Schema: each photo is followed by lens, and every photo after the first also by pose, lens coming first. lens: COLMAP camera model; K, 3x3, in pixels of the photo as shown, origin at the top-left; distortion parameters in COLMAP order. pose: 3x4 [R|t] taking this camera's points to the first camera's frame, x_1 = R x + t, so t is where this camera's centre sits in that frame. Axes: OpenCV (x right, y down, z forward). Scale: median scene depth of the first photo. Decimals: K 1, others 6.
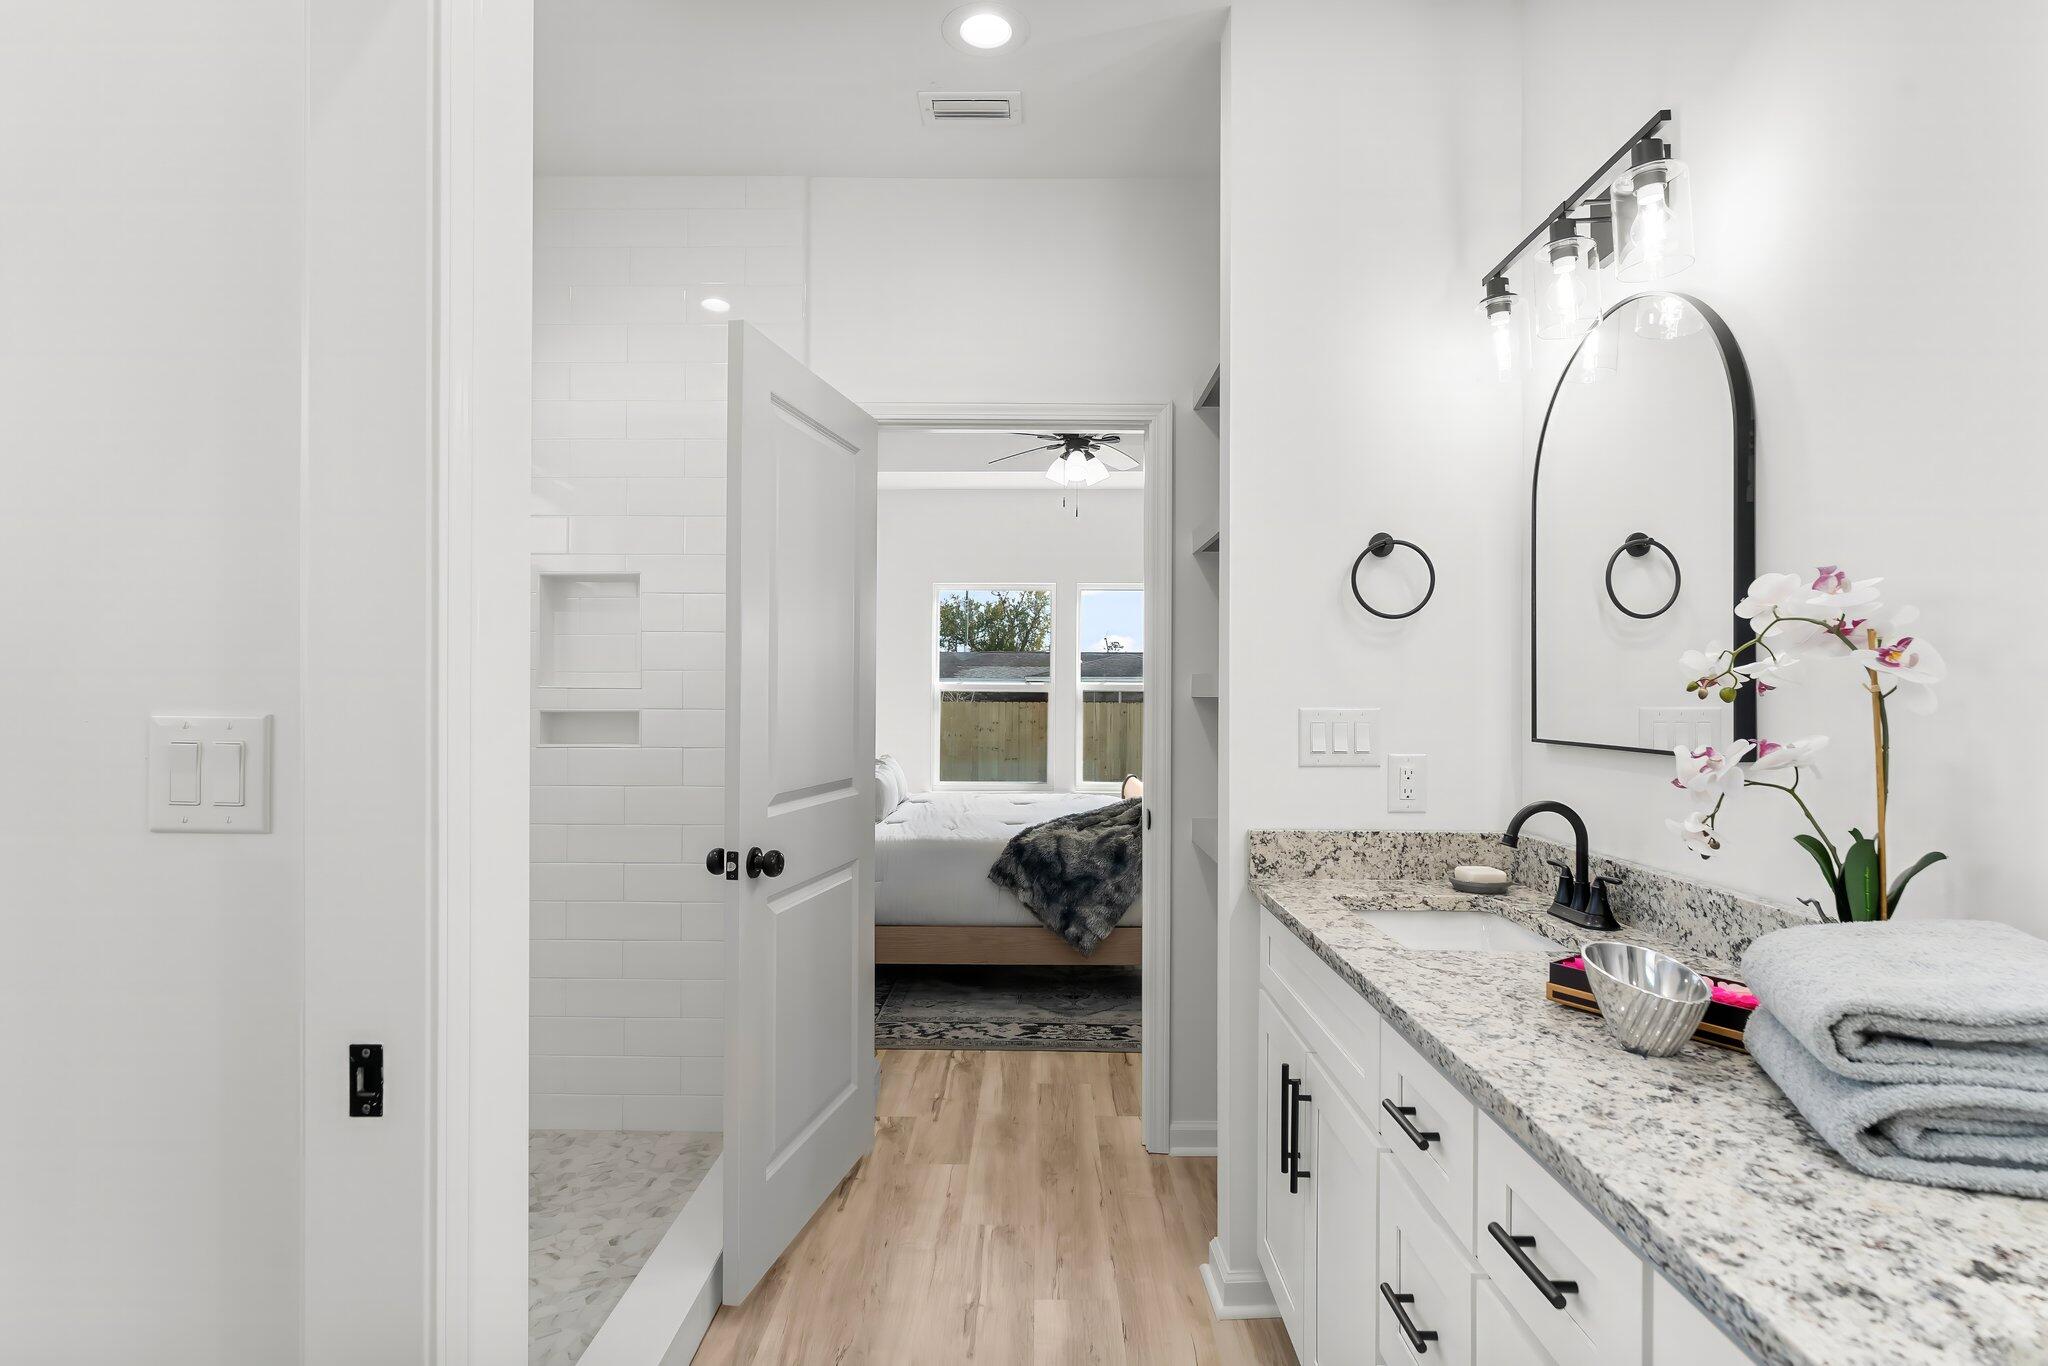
lens RADIAL K [[1041.4, 0, 1021.9], [0, 1041.4, 688.0], [0, 0, 1]] dist [0.001158, -0.000837]
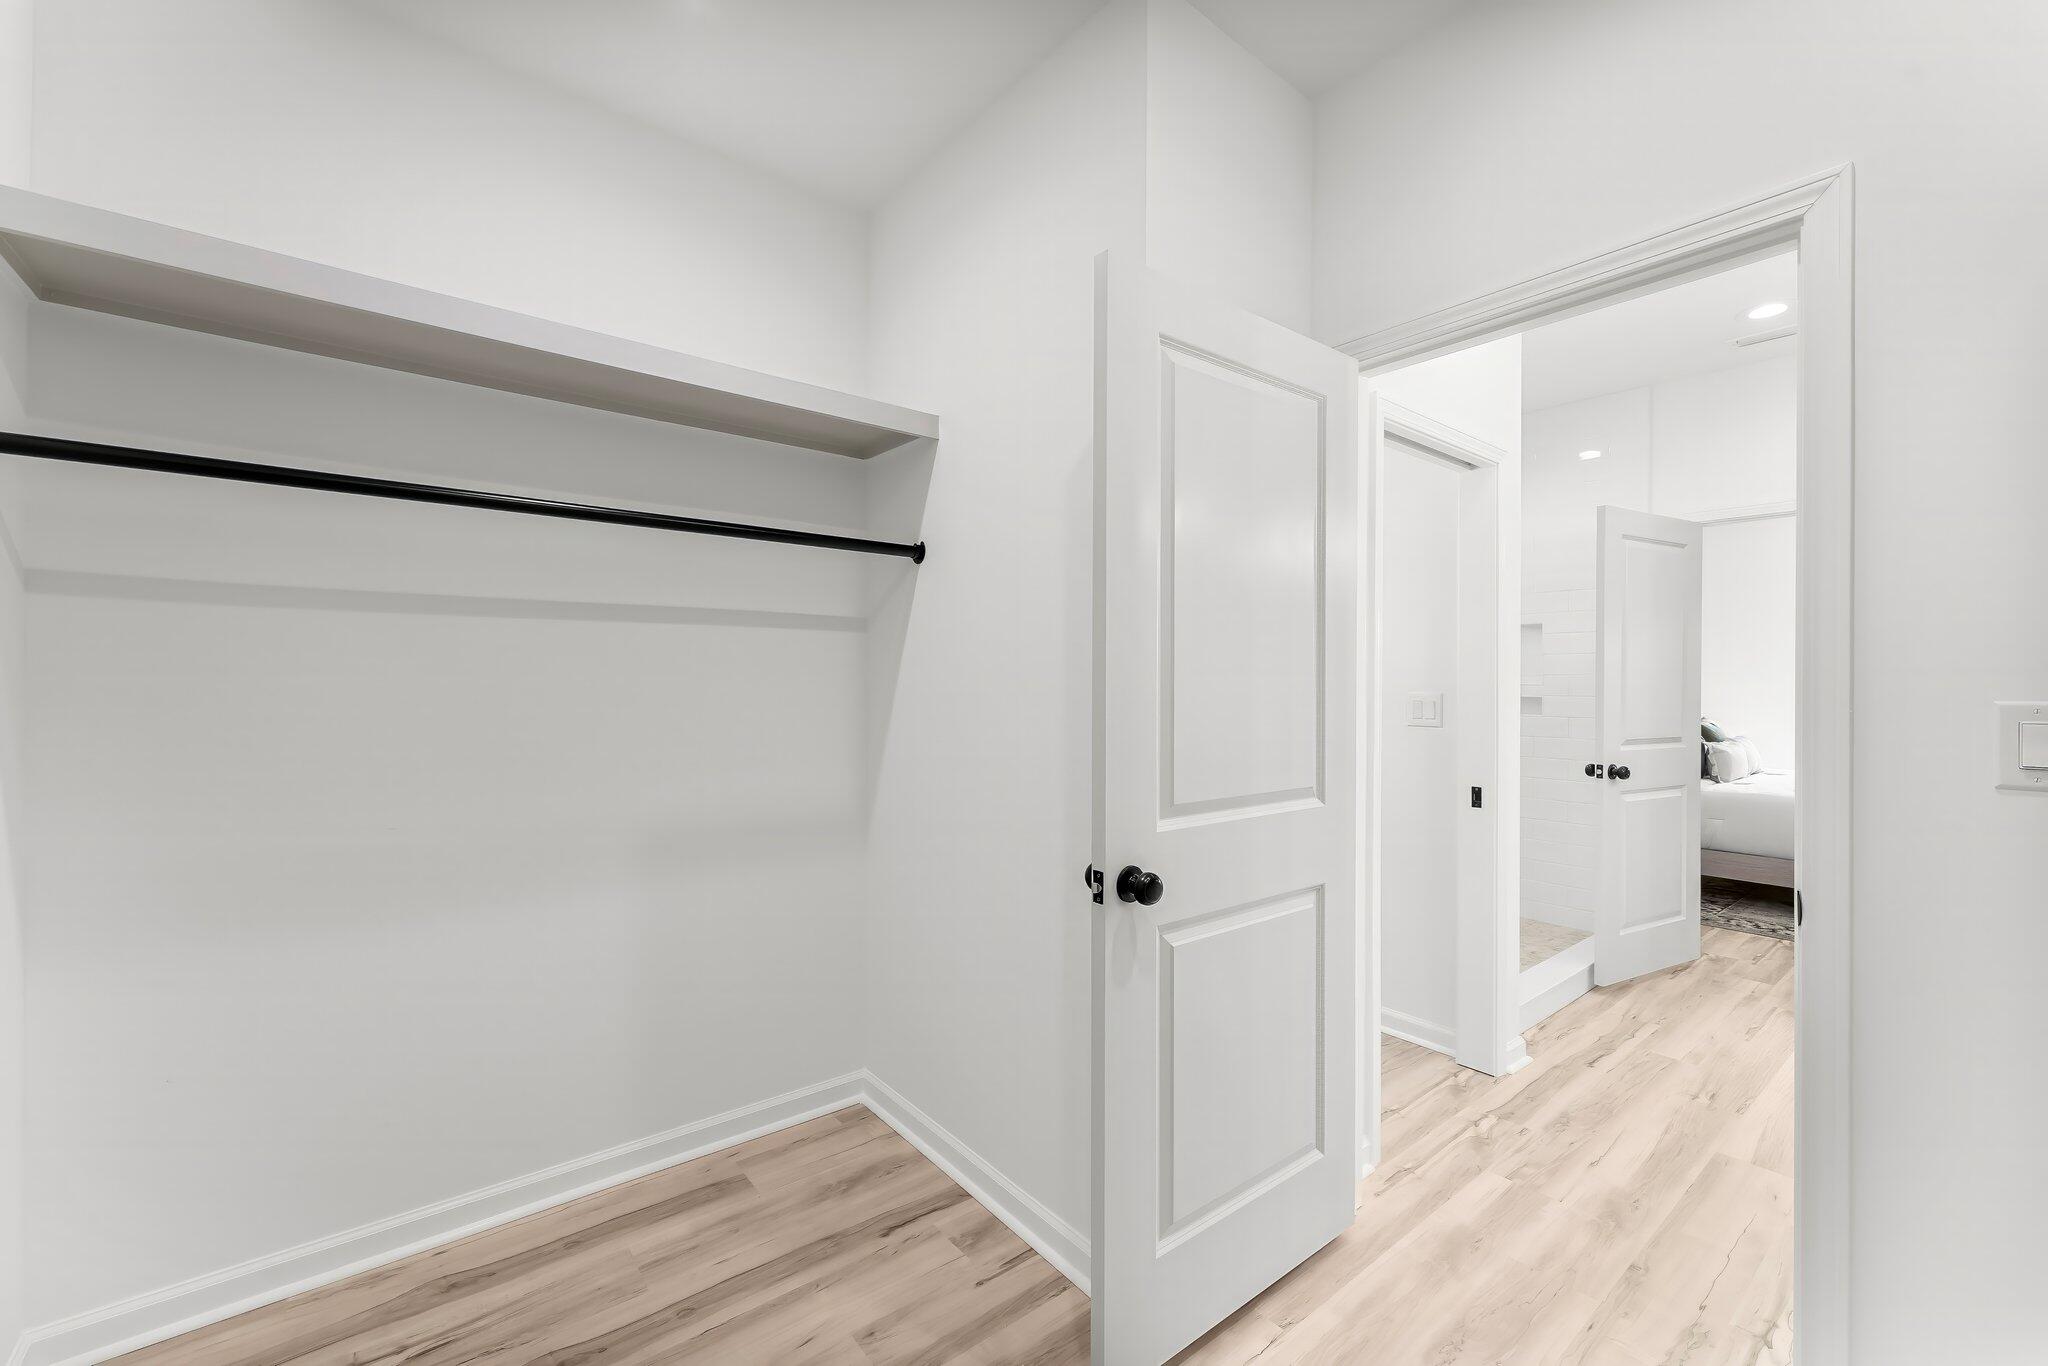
lens RADIAL K [[829.0, 0, 1036.1], [0, 829.0, 686.8], [0, 0, 1]] dist [0.000728, -0.000282]
pose [[0.644043, 0.000999, -0.764989, 0.251083], [0.003093, 0.999988, 0.003910, -0.005012], [0.764983, -0.004884, 0.644032, -0.880322]]
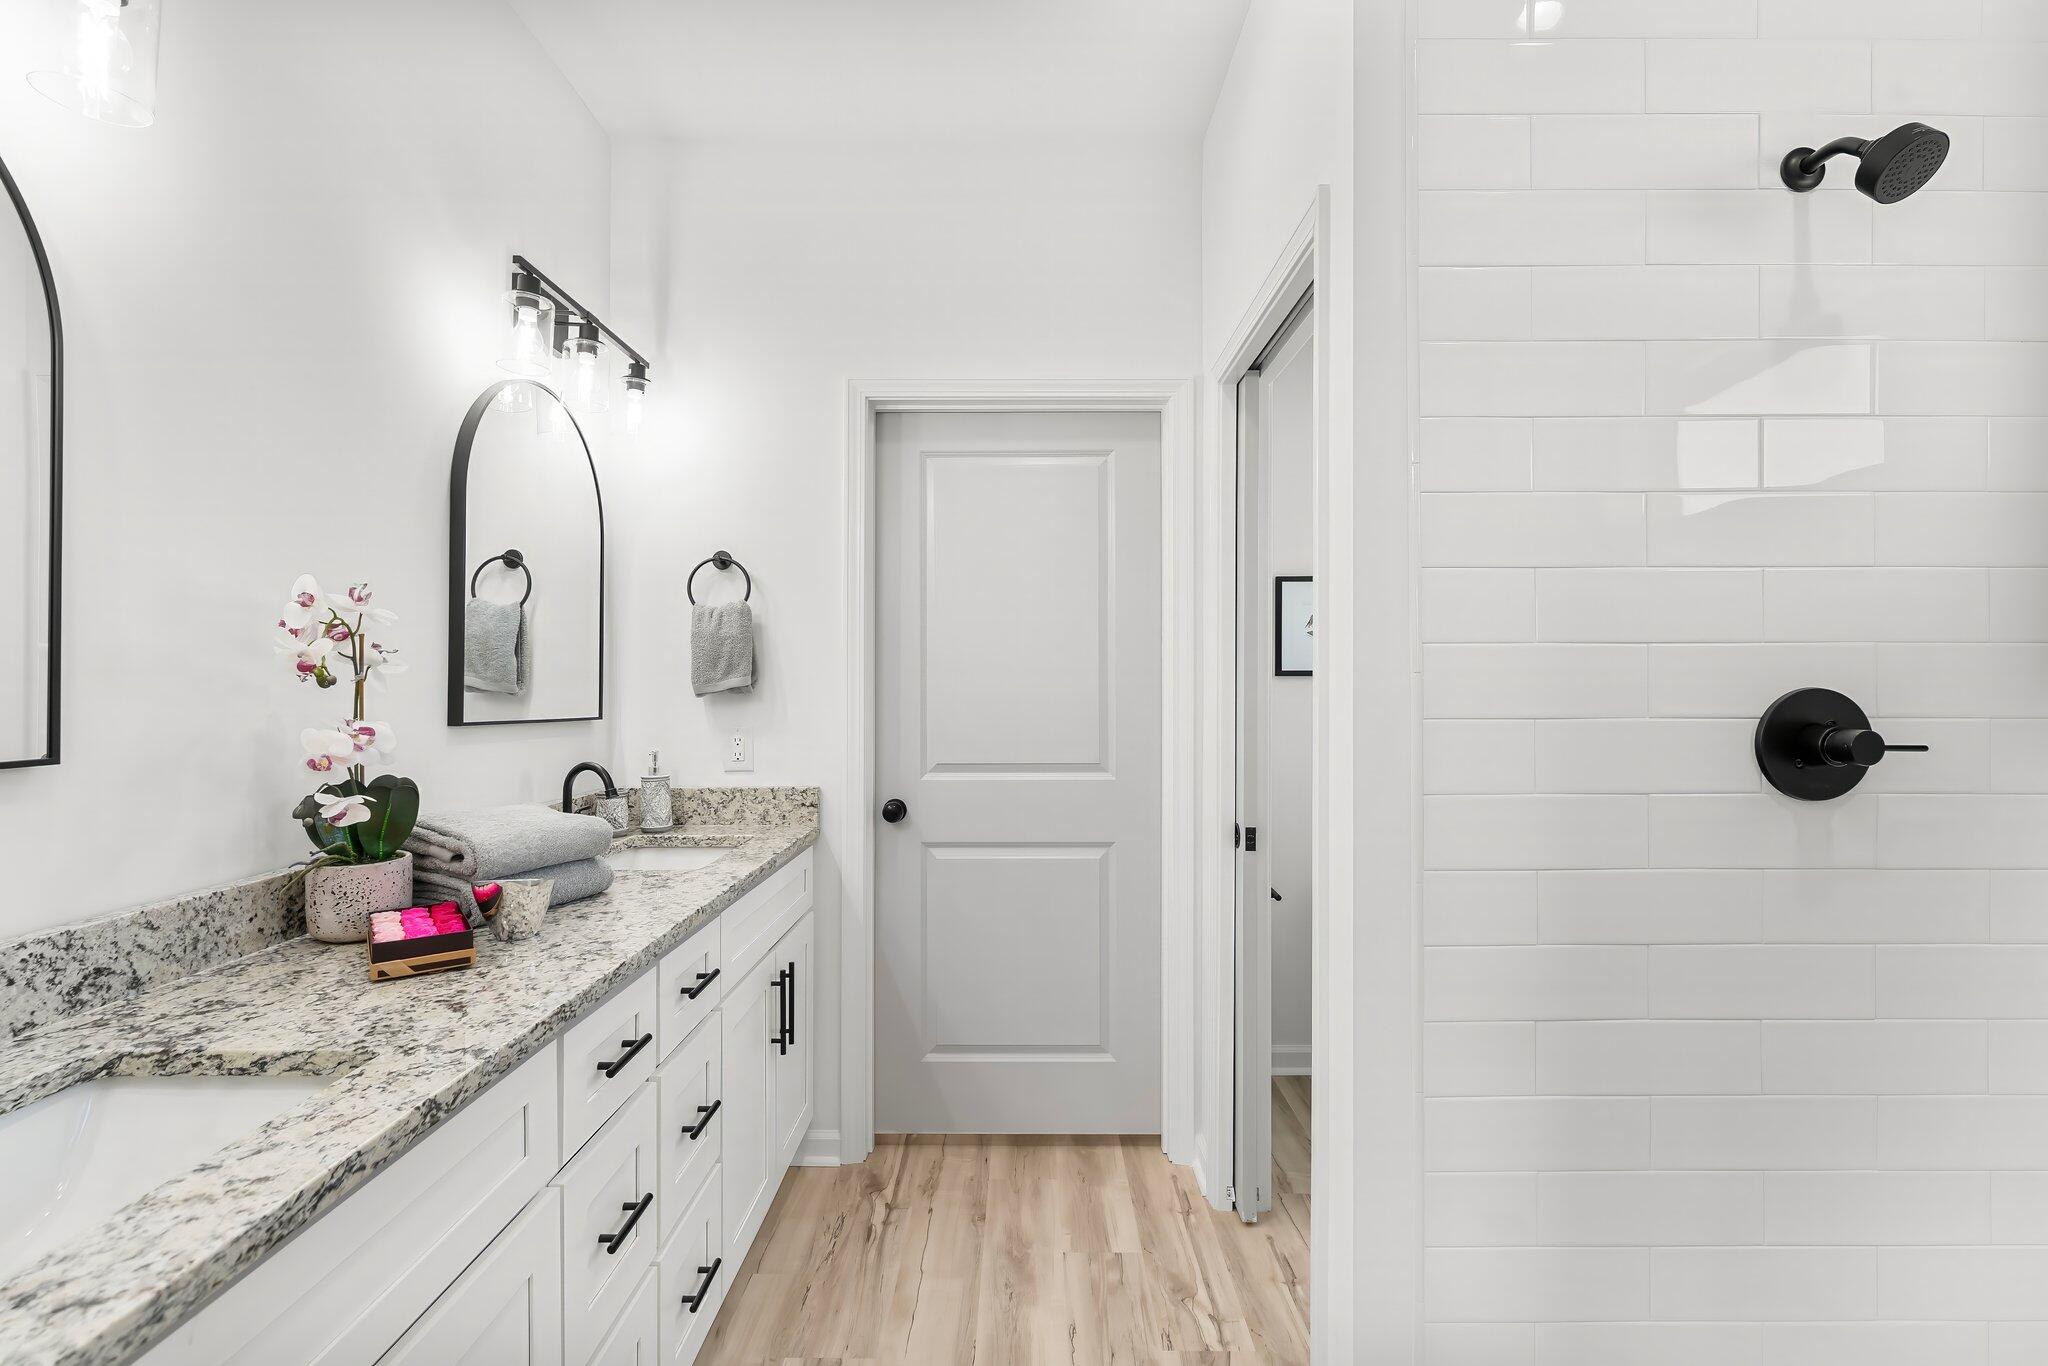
lens RADIAL K [[944.6, 0, 1030.5], [0, 944.6, 688.3], [0, 0, 1]] dist [0.015103, -0.006943]
pose [[-0.999589, -0.006037, -0.028040, -0.027493], [-0.005846, 0.999959, -0.006898, 0.008918], [0.028081, -0.006732, -0.999583, 1.222318]]
